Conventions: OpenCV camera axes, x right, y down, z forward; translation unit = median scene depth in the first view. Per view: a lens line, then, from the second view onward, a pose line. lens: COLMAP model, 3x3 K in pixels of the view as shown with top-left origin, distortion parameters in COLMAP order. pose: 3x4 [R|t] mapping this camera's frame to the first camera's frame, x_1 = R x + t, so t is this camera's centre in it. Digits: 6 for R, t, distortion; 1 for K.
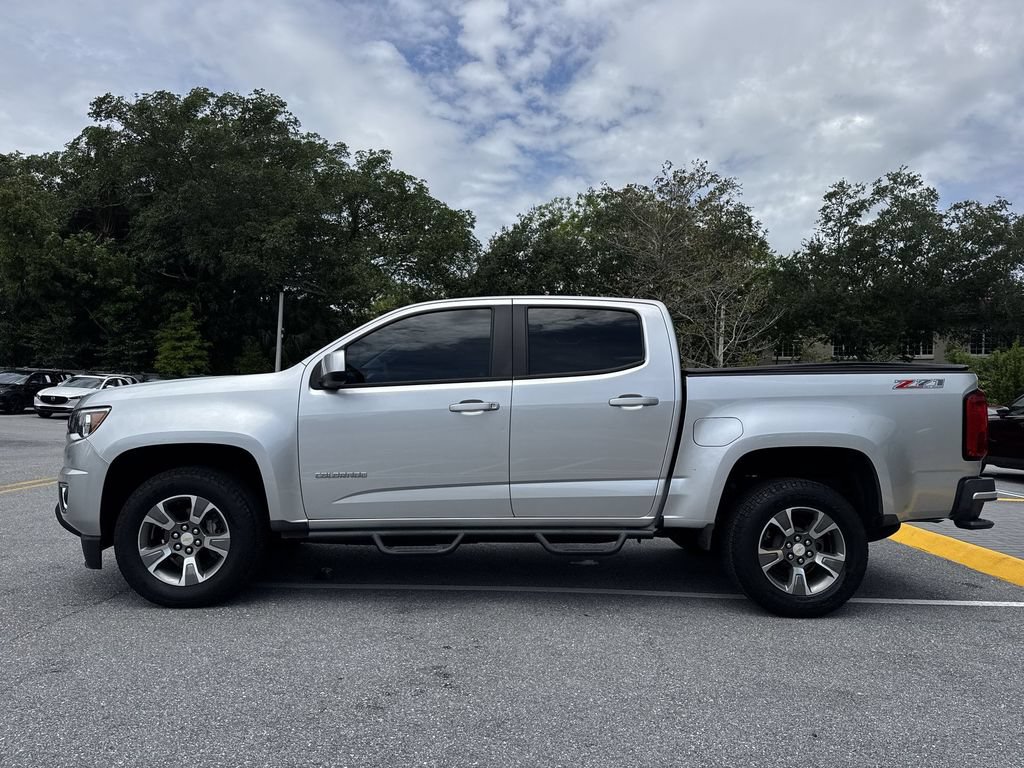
lens RADIAL K [[717.4, 0, 510.1], [0, 717.4, 376.3], [0, 0, 1]] dist [0.050915, -0.061776]
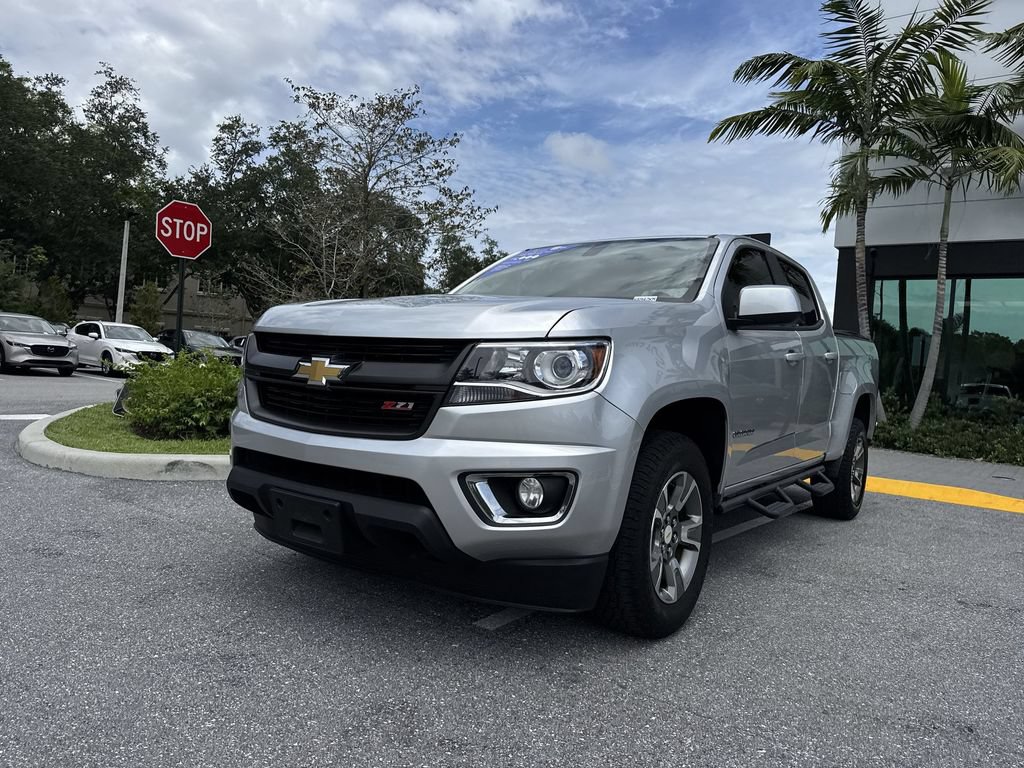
lens RADIAL K [[717.4, 0, 508.6], [0, 717.4, 382.7], [0, 0, 1]] dist [0.050915, -0.061776]
pose [[0.613433, 0.002710, 0.789742, -1.029290], [-0.080748, 0.994969, 0.059307, 0.049412], [-0.785608, -0.100151, 0.610565, 0.677629]]
